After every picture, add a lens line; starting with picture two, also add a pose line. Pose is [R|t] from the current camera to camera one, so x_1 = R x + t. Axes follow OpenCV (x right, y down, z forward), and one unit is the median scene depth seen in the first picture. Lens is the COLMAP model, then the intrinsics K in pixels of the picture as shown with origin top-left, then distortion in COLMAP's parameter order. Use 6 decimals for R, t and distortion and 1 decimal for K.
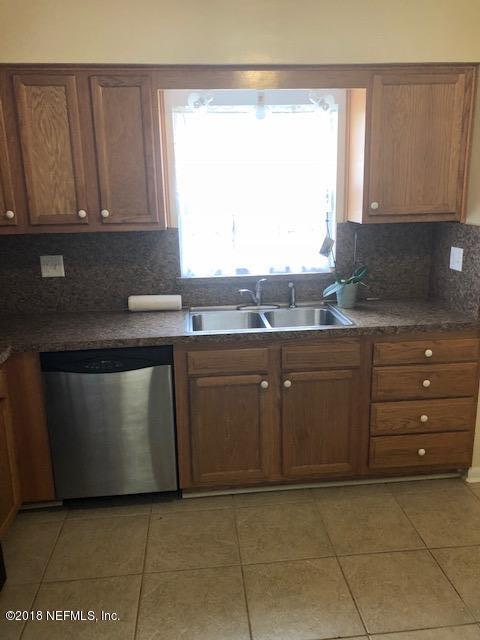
lens RADIAL K [[527.6, 0, 240.3], [0, 527.6, 319.5], [0, 0, 1]] dist [0.017683, -0.008914]
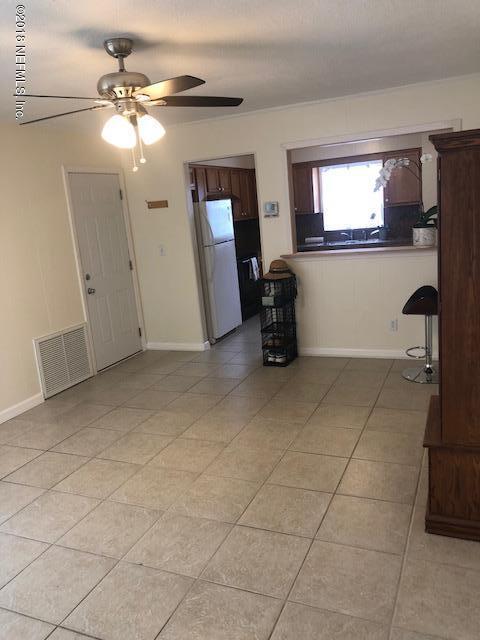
lens RADIAL K [[527.6, 0, 239.7], [0, 527.6, 319.5], [0, 0, 1]] dist [0.017683, -0.008914]
pose [[0.872153, 0.049999, -0.486671, 0.864586], [-0.052547, 0.998583, 0.008421, 0.381138], [0.486403, 0.018229, 0.873545, -1.599094]]
